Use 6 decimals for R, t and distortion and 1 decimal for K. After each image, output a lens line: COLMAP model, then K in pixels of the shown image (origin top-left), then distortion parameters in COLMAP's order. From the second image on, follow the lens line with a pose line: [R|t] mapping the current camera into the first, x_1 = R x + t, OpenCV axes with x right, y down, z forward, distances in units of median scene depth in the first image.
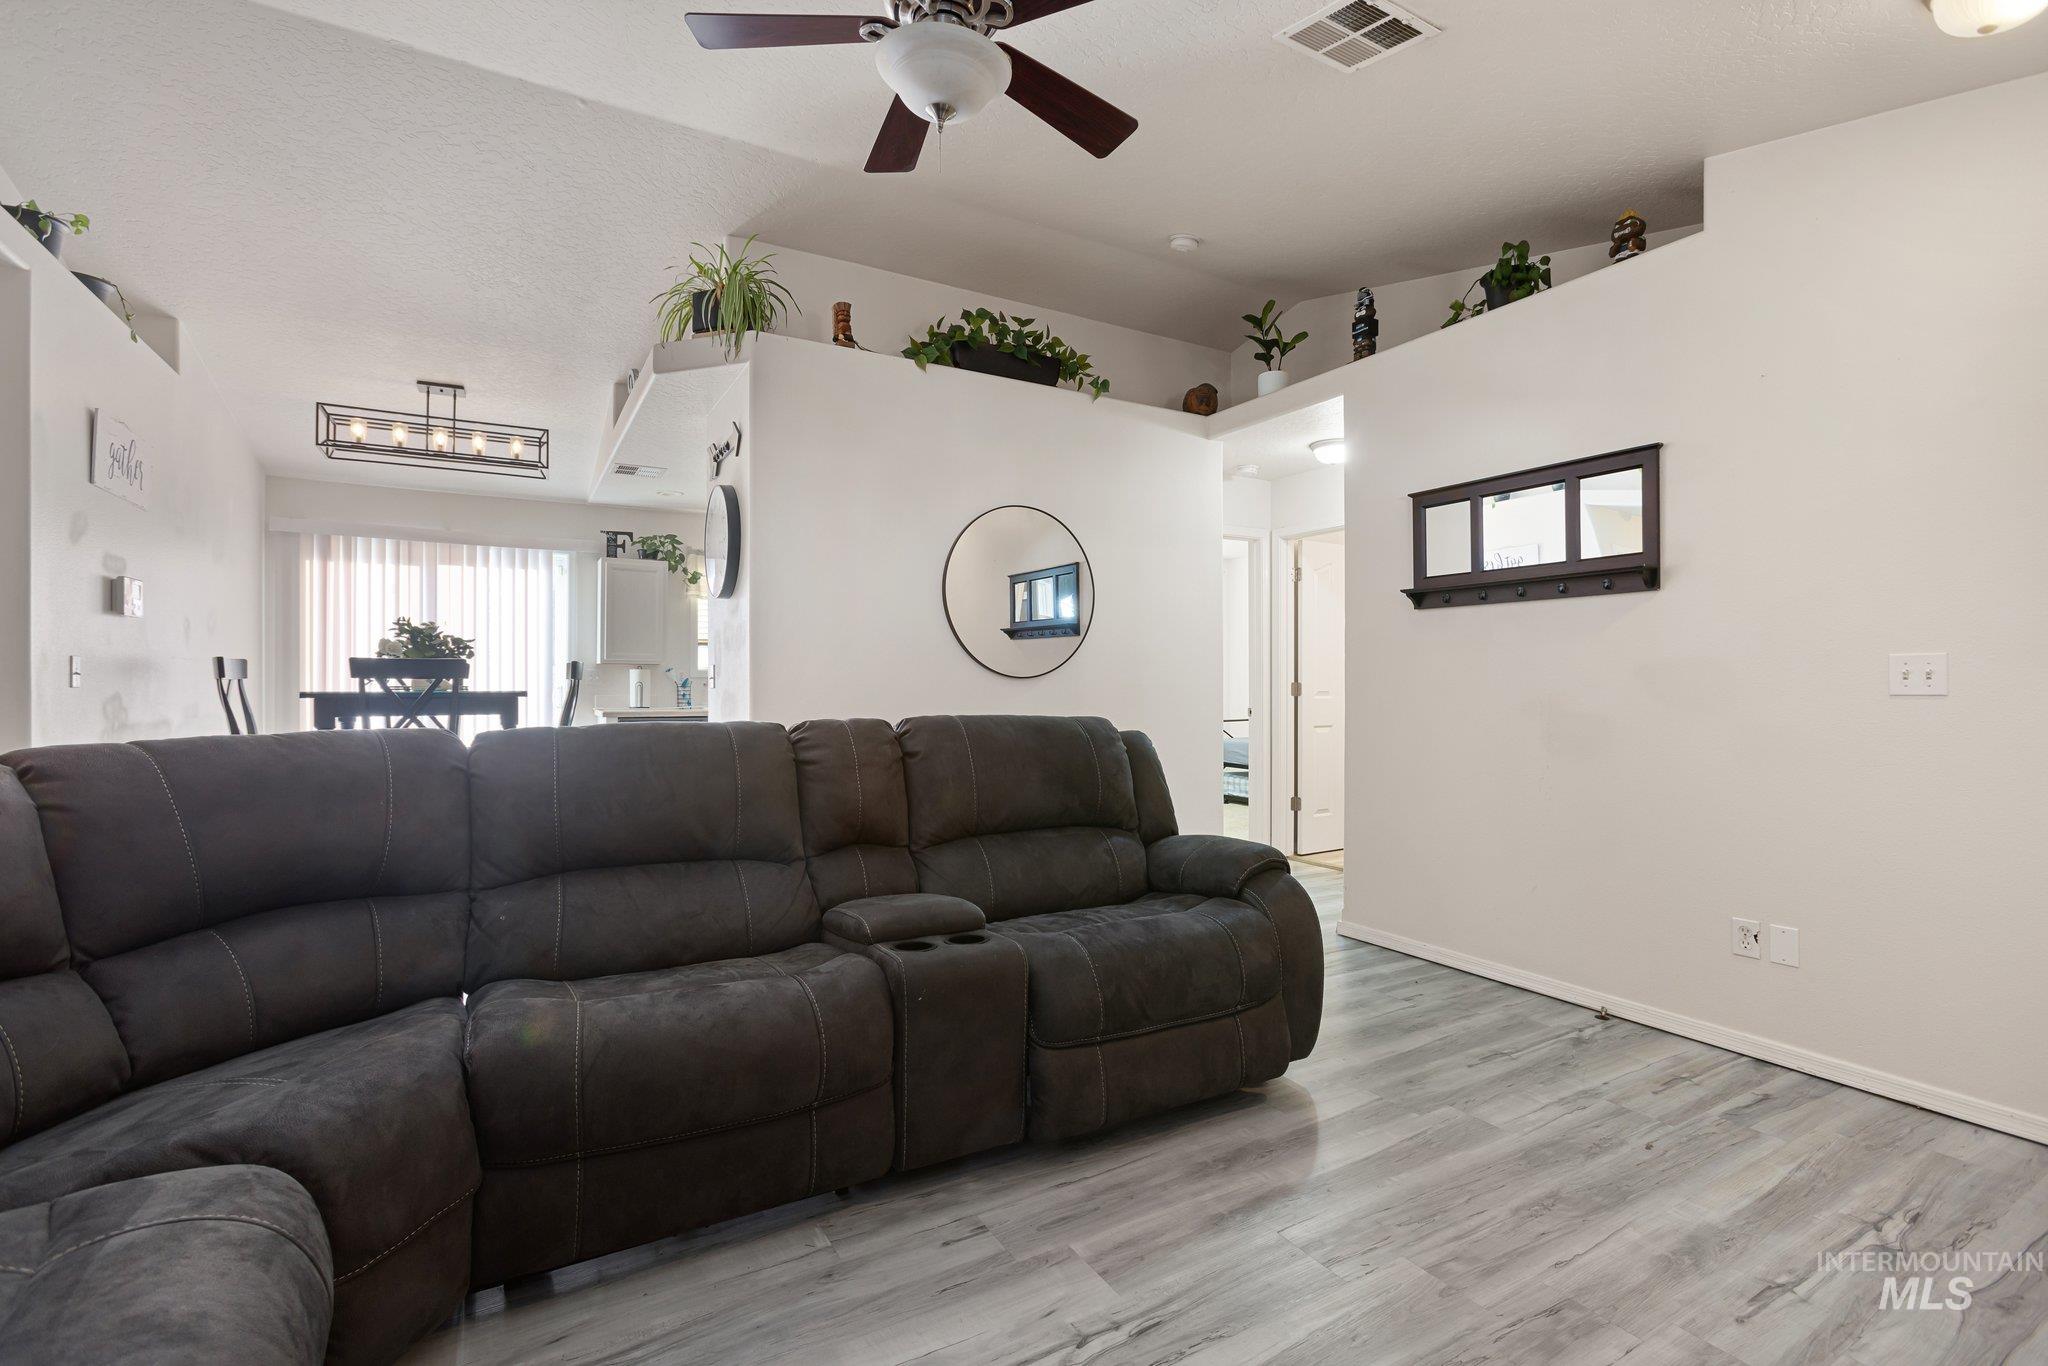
lens RADIAL K [[934.6, 0, 982.3], [0, 934.6, 664.0], [0, 0, 1]] dist [-0.004348, -0.000020]
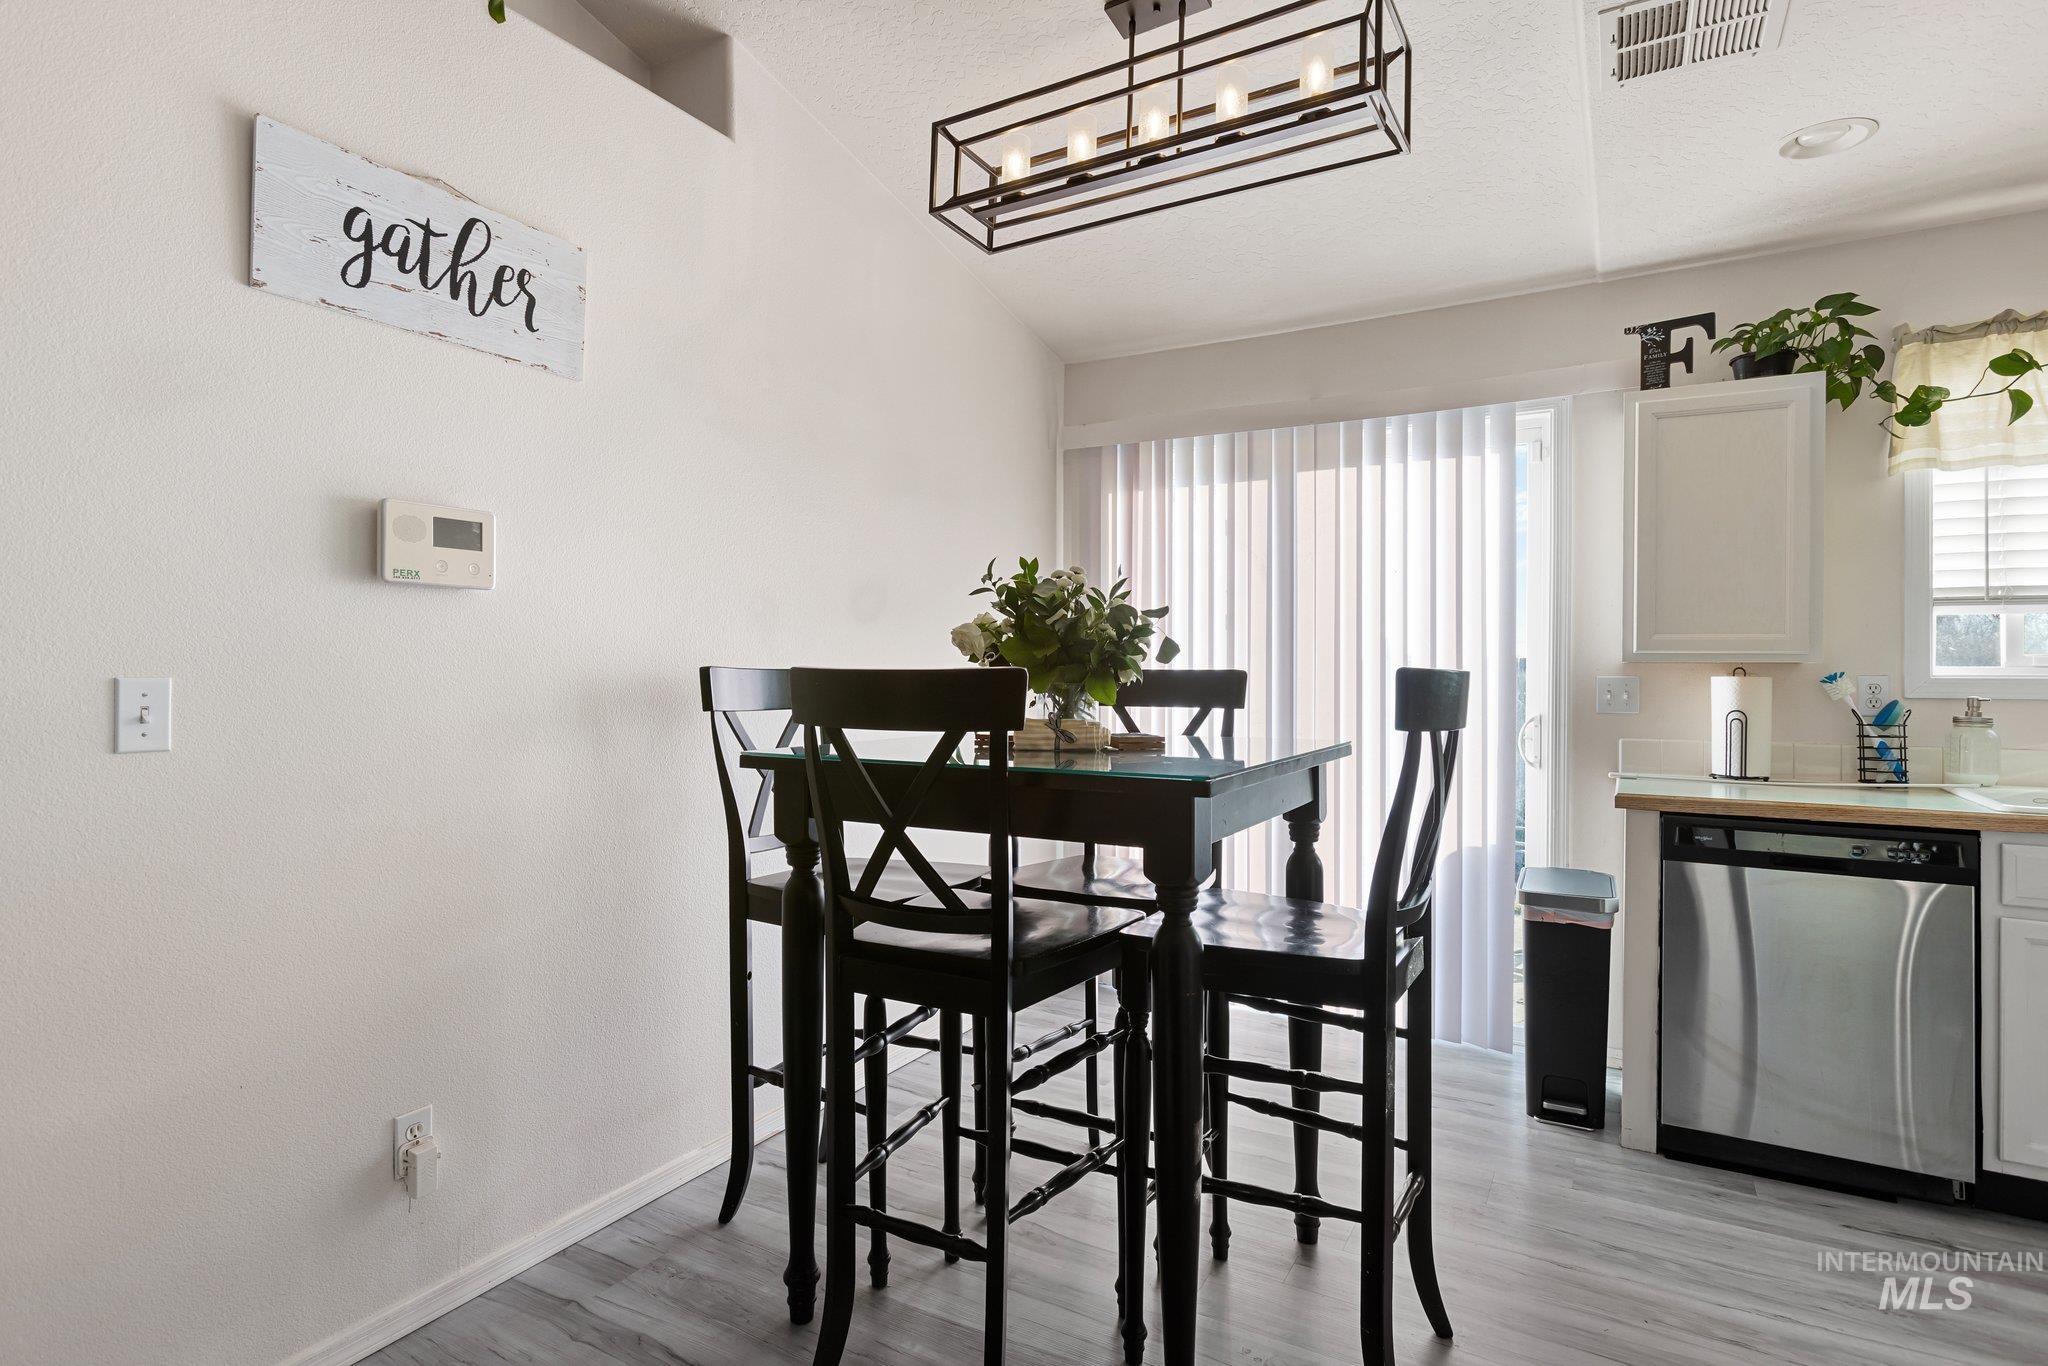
lens RADIAL K [[1019.0, 0, 1058.8], [0, 1019.0, 675.7], [0, 0, 1]] dist [-0.009603, 0.004072]
pose [[0.547815, 0.005620, -0.836581, -0.182957], [0.011273, 0.999837, 0.014099, -0.003761], [0.836524, -0.017154, 0.547662, 0.573757]]
